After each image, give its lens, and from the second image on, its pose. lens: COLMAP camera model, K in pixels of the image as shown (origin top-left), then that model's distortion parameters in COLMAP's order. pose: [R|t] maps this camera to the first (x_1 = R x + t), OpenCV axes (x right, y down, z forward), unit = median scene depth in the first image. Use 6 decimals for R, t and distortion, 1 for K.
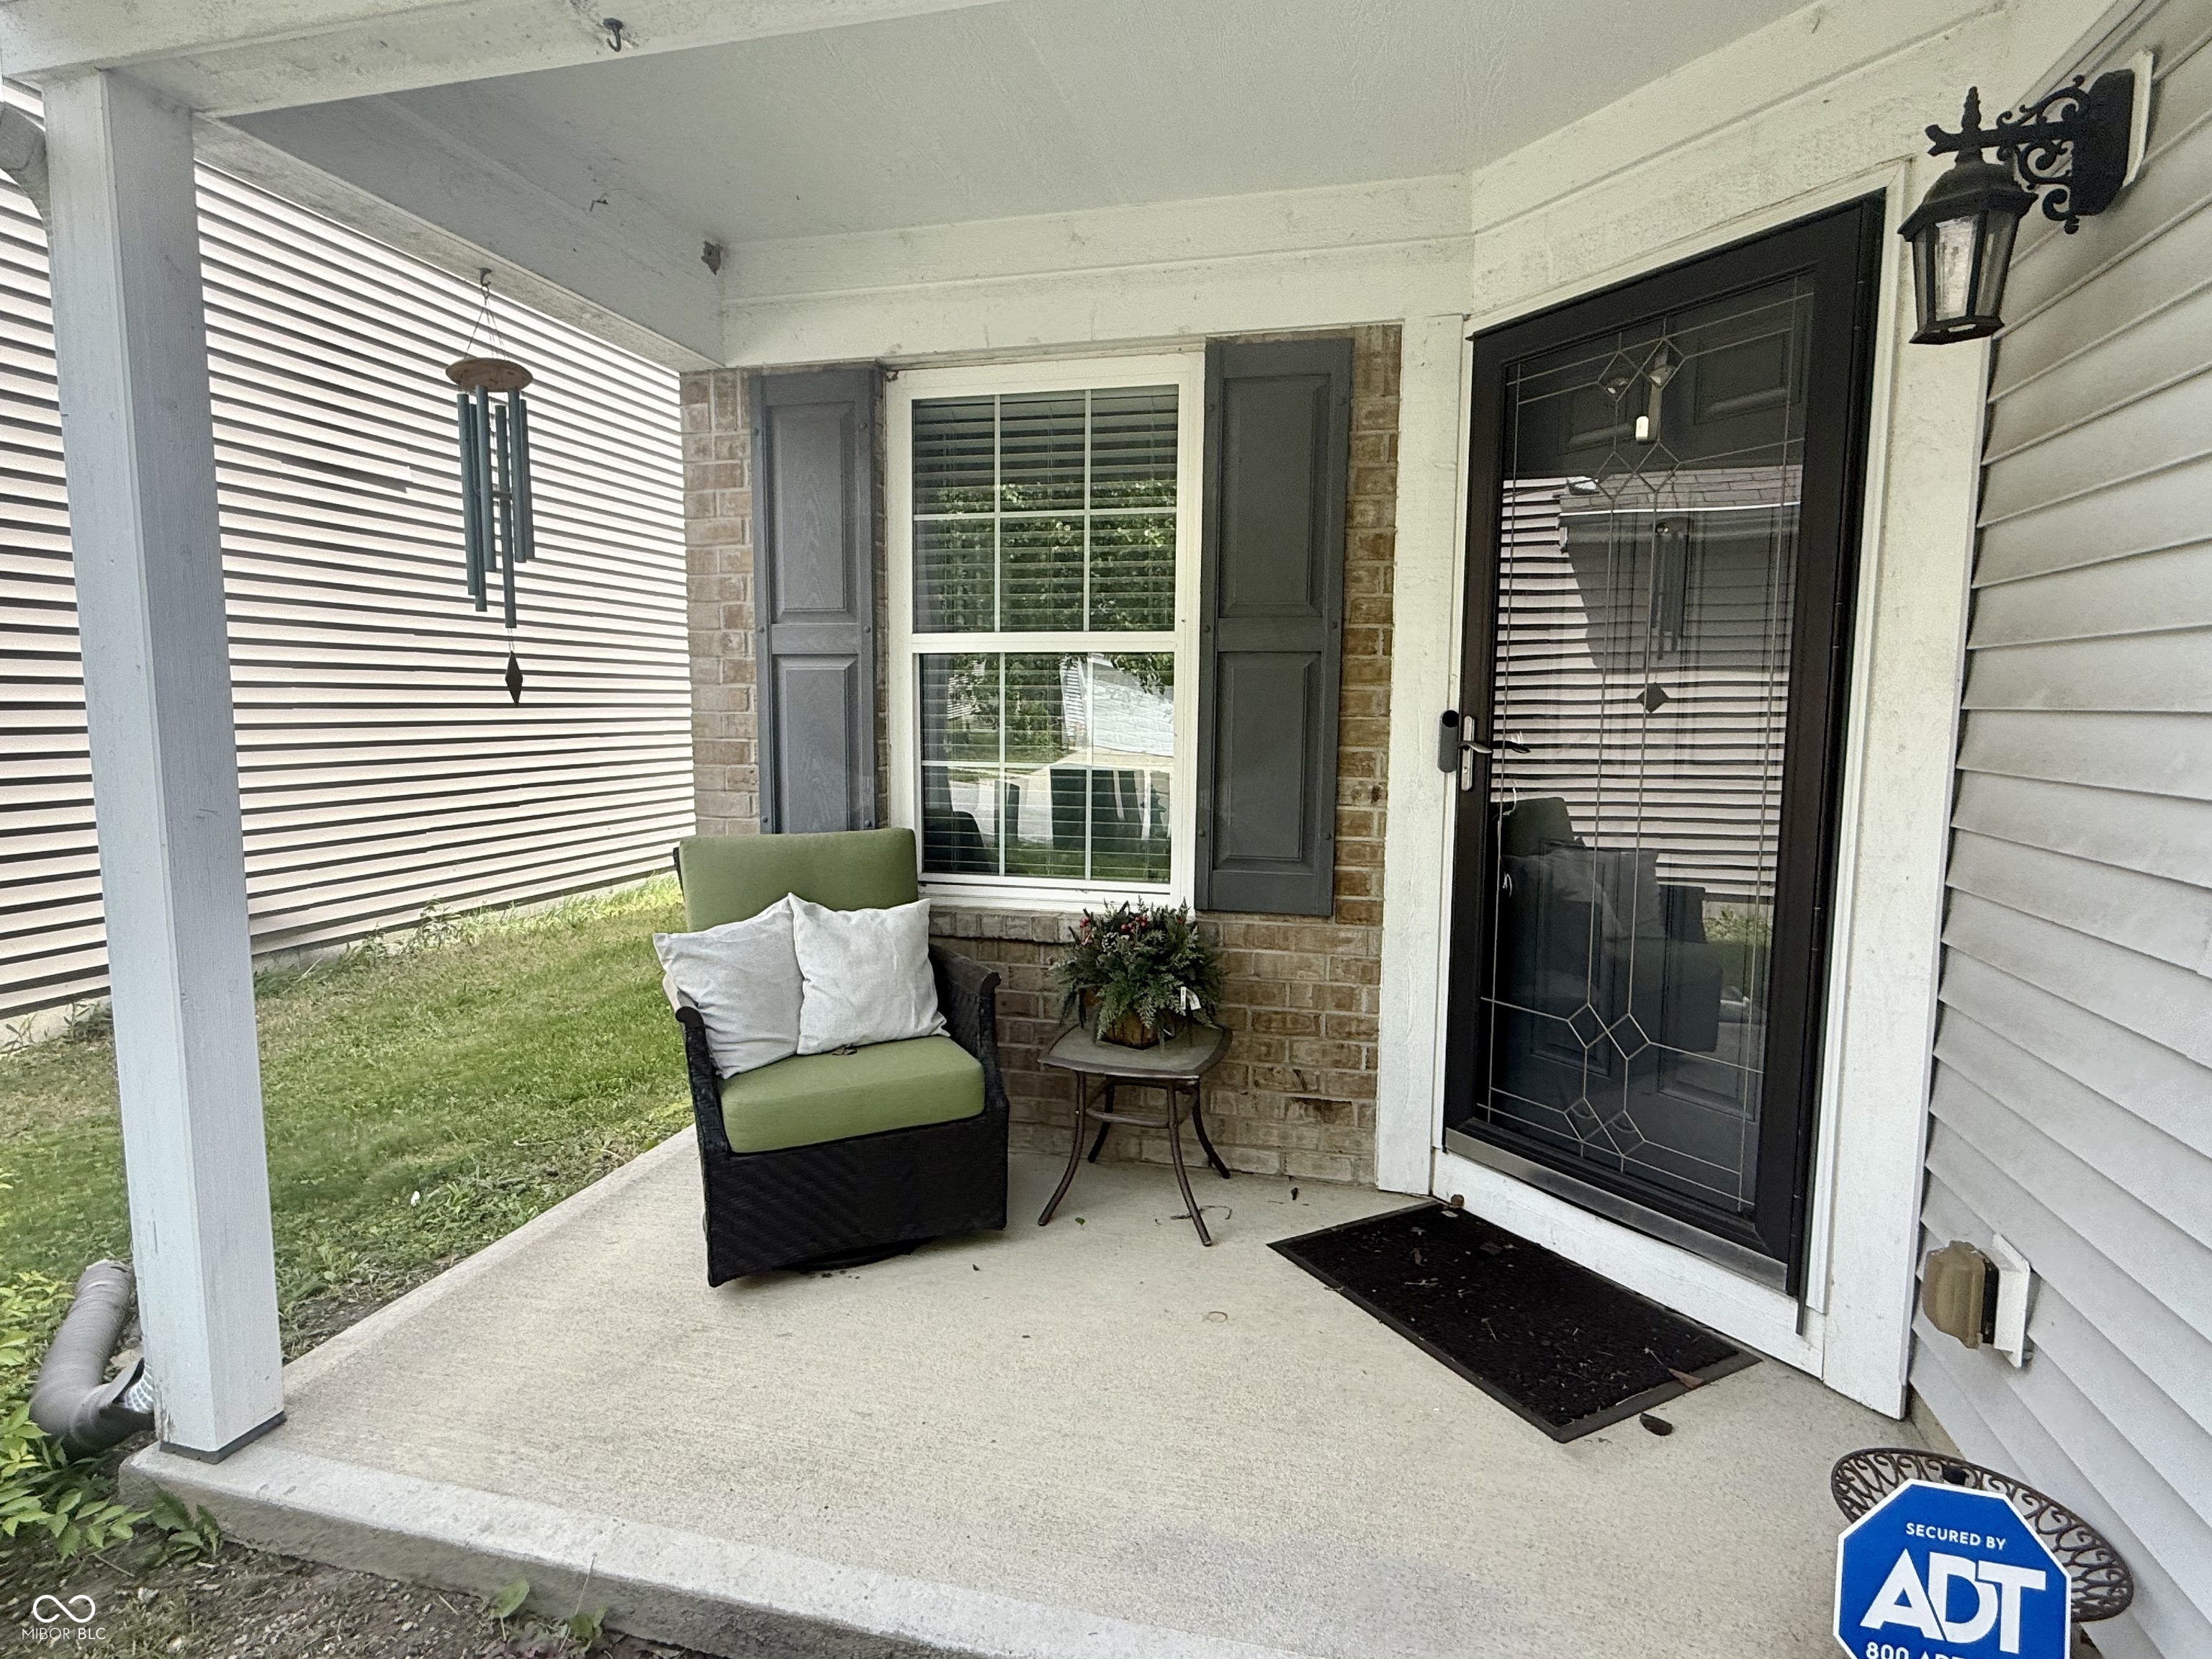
lens RADIAL K [[1184.2, 0, 1104.2], [0, 1184.2, 840.3], [0, 0, 1]] dist [0.014122, 0.001338]
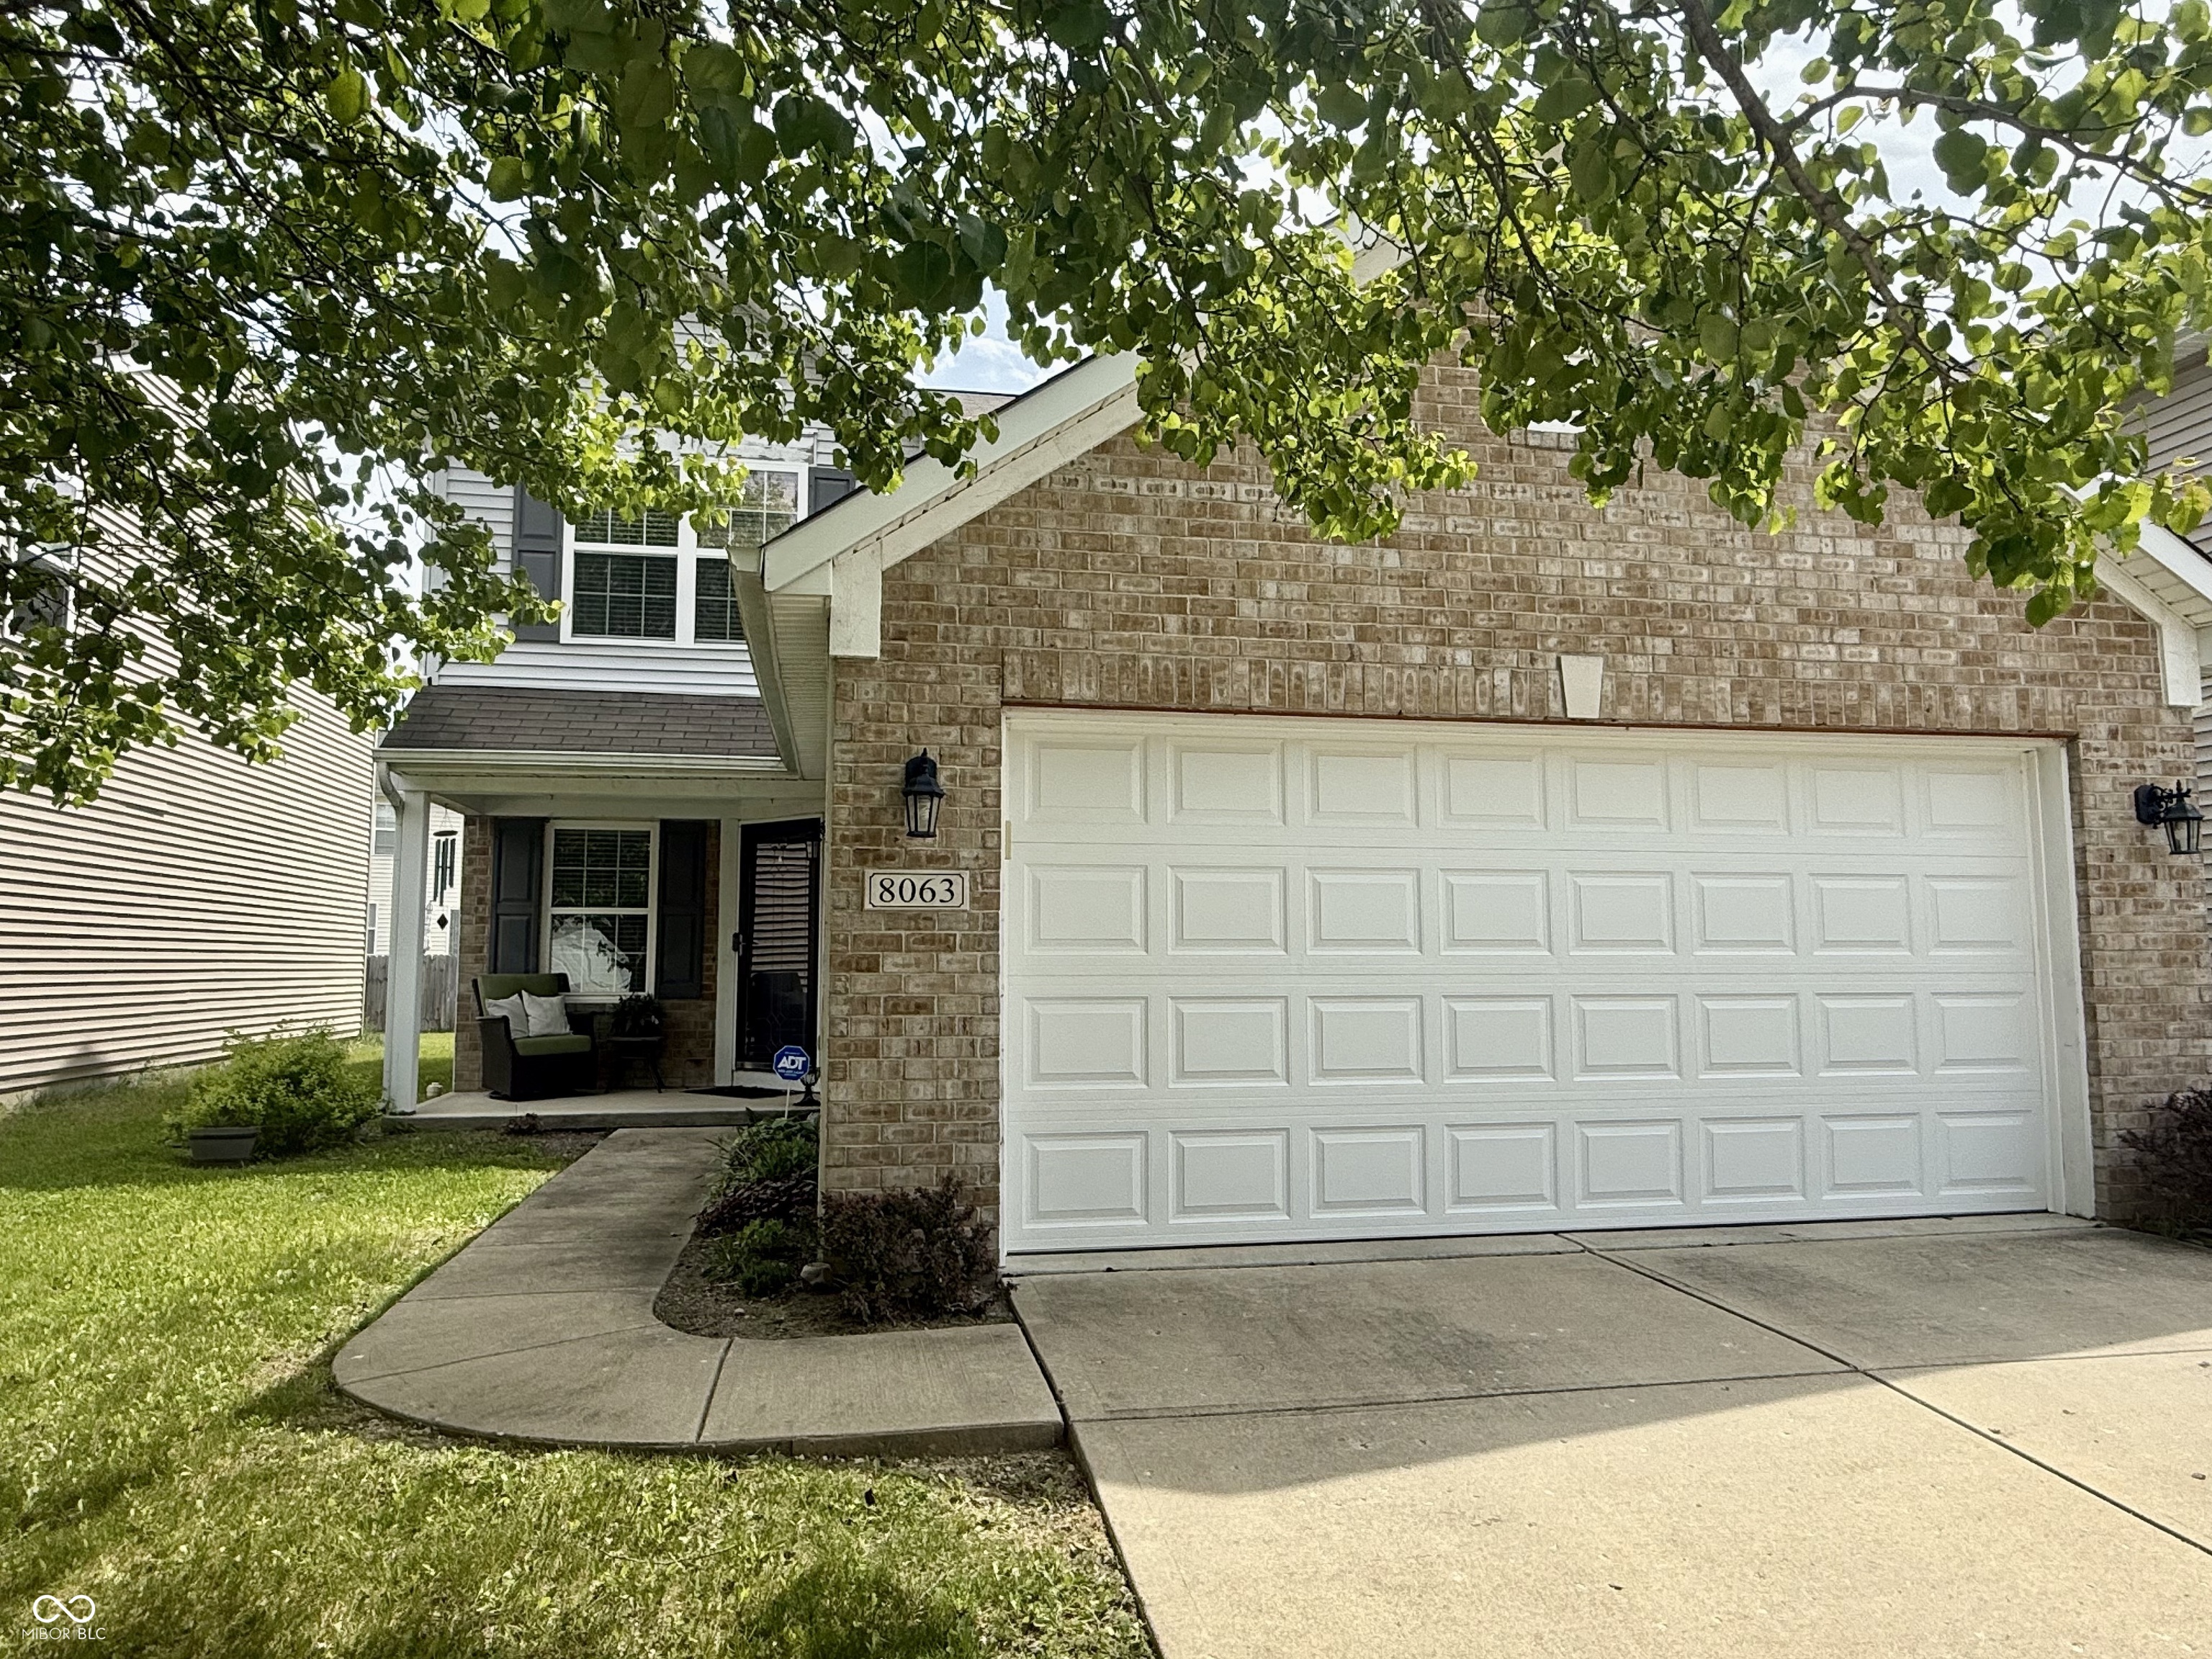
lens RADIAL K [[1387.7, 0, 1104.4], [0, 1387.7, 821.6], [0, 0, 1]] dist [-0.003538, -0.001191]
pose [[0.901579, 0.038535, 0.430894, -0.450286], [0.055810, 0.977341, -0.204179, 0.421791], [-0.428999, 0.208132, 0.879000, -2.827445]]
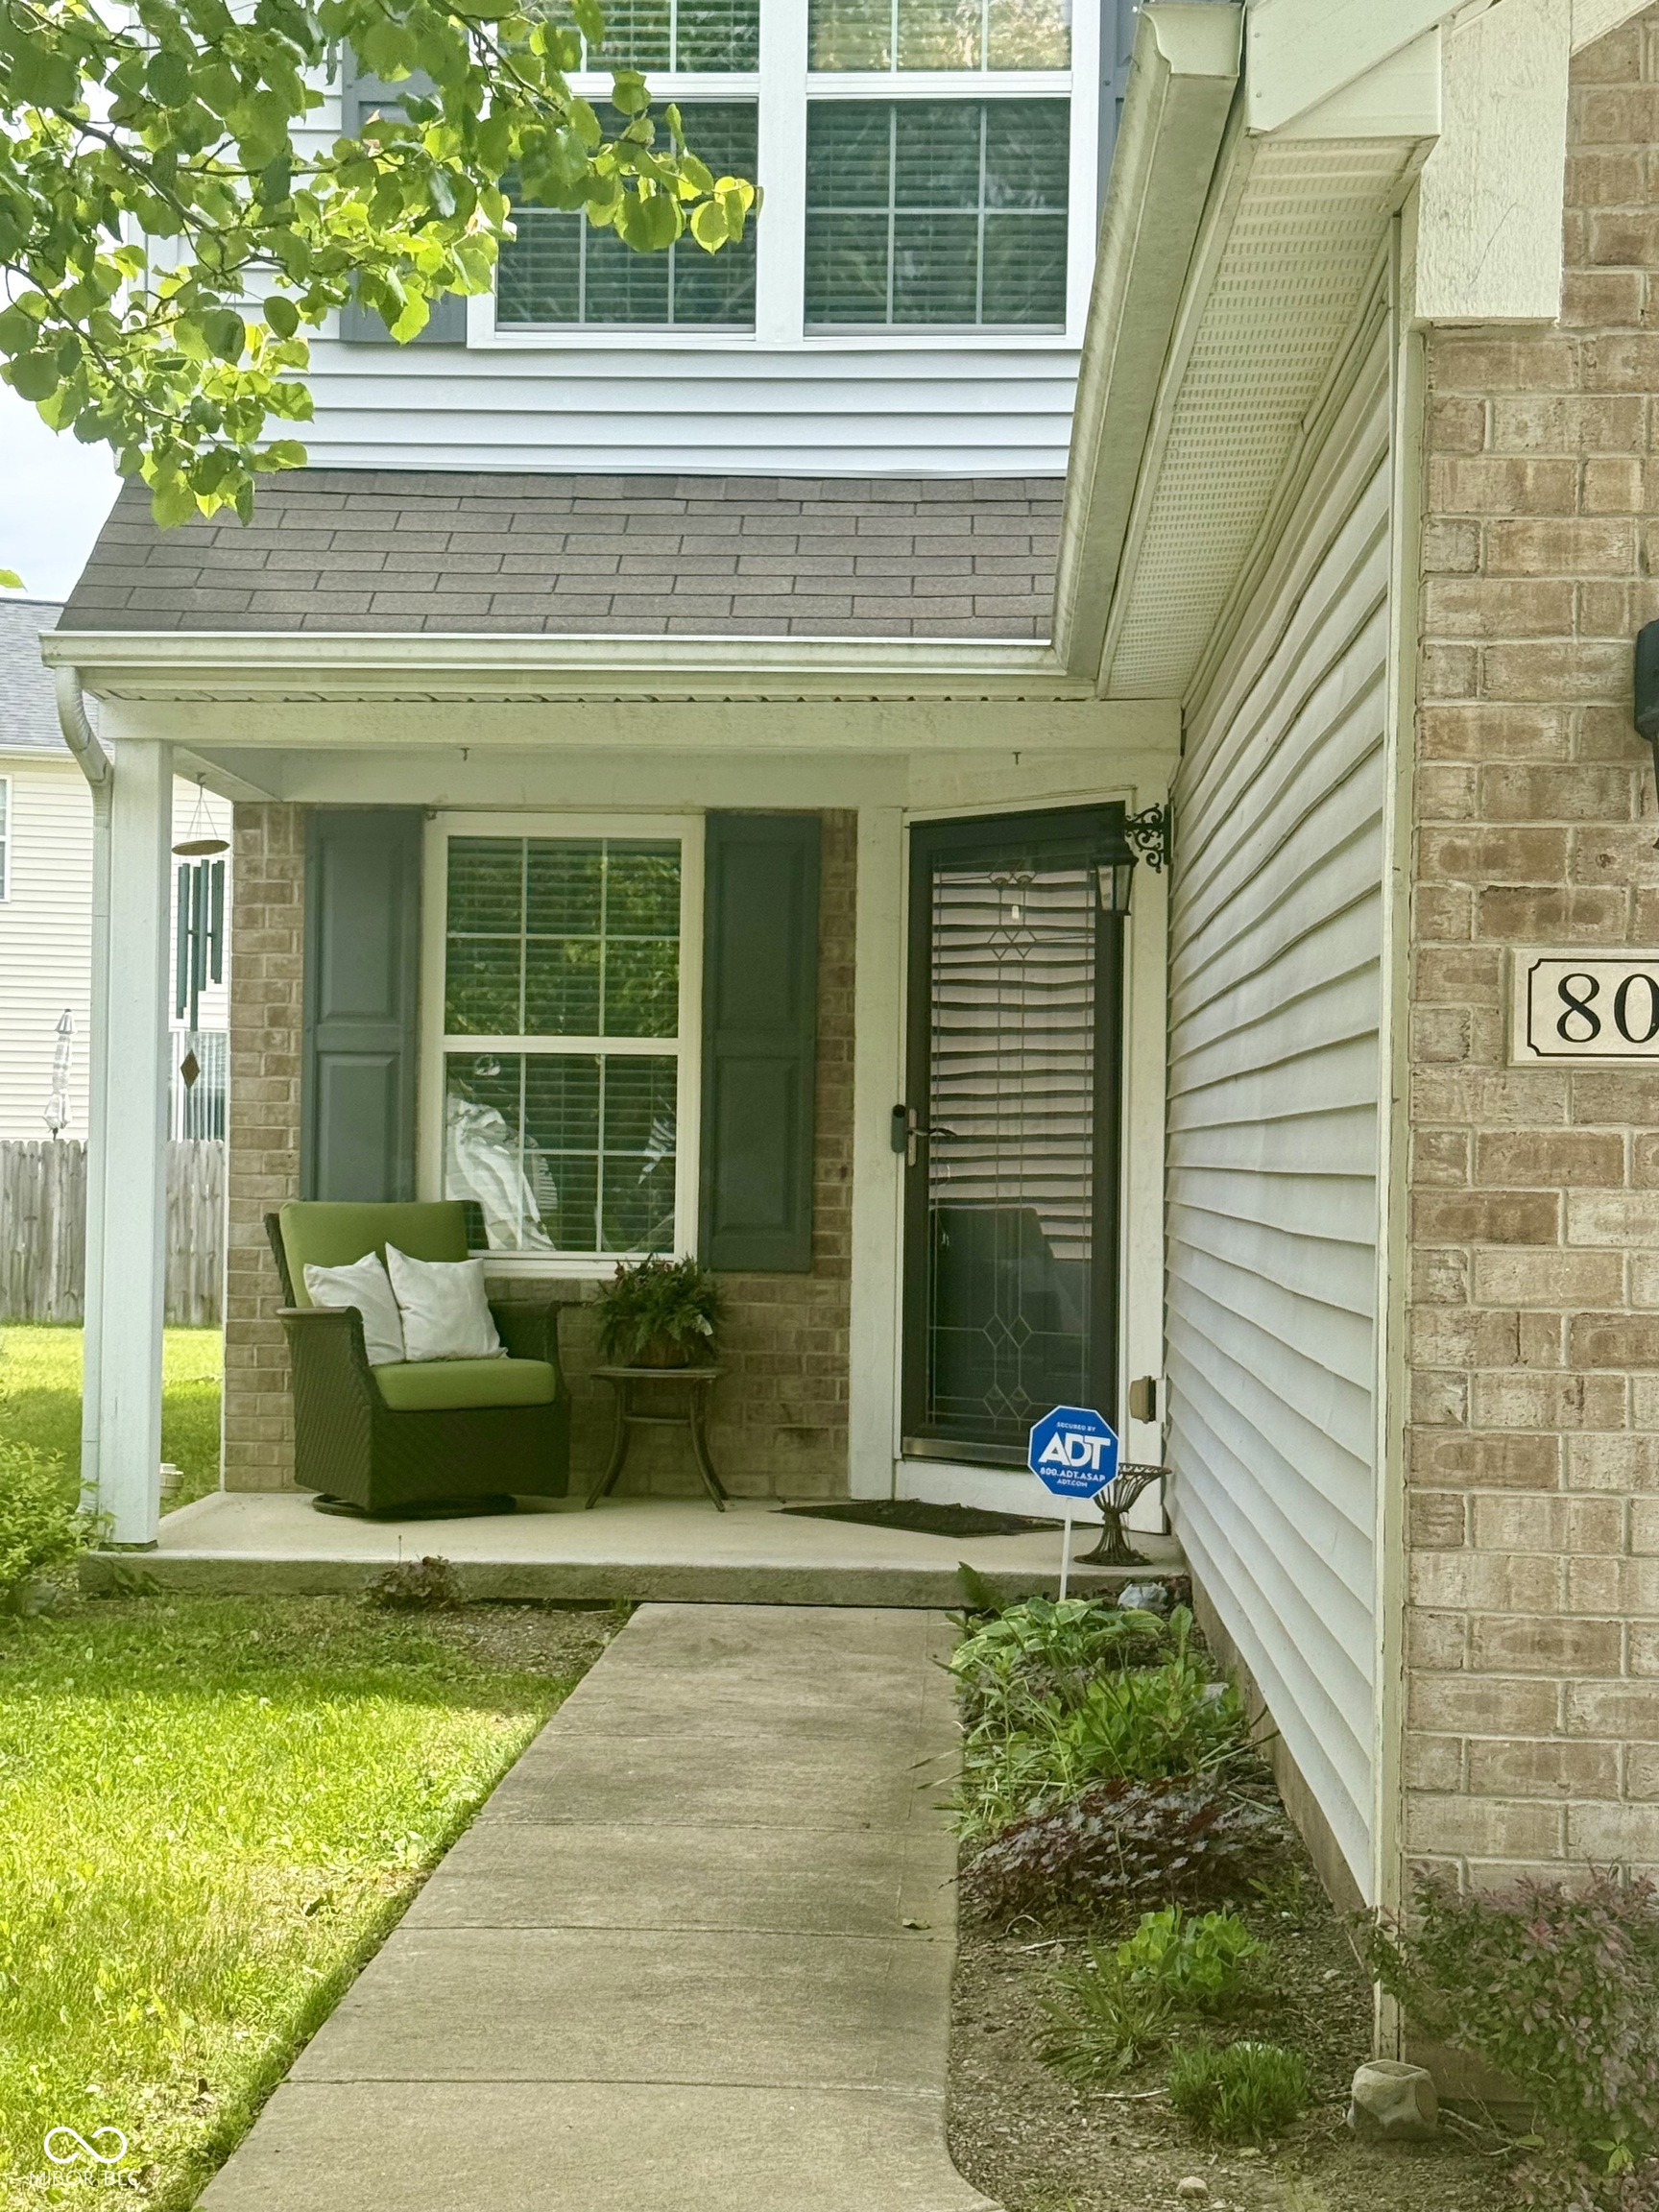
lens RADIAL K [[3549.4, 0, 819.7], [0, 3549.4, 1112.9], [0, 0, 1]] dist [0.120185, 0.000000]
pose [[0.976938, 0.013061, 0.213125, -0.585871], [0.014809, 0.991580, -0.128649, 0.375914], [-0.213010, 0.128839, 0.968518, -2.591004]]
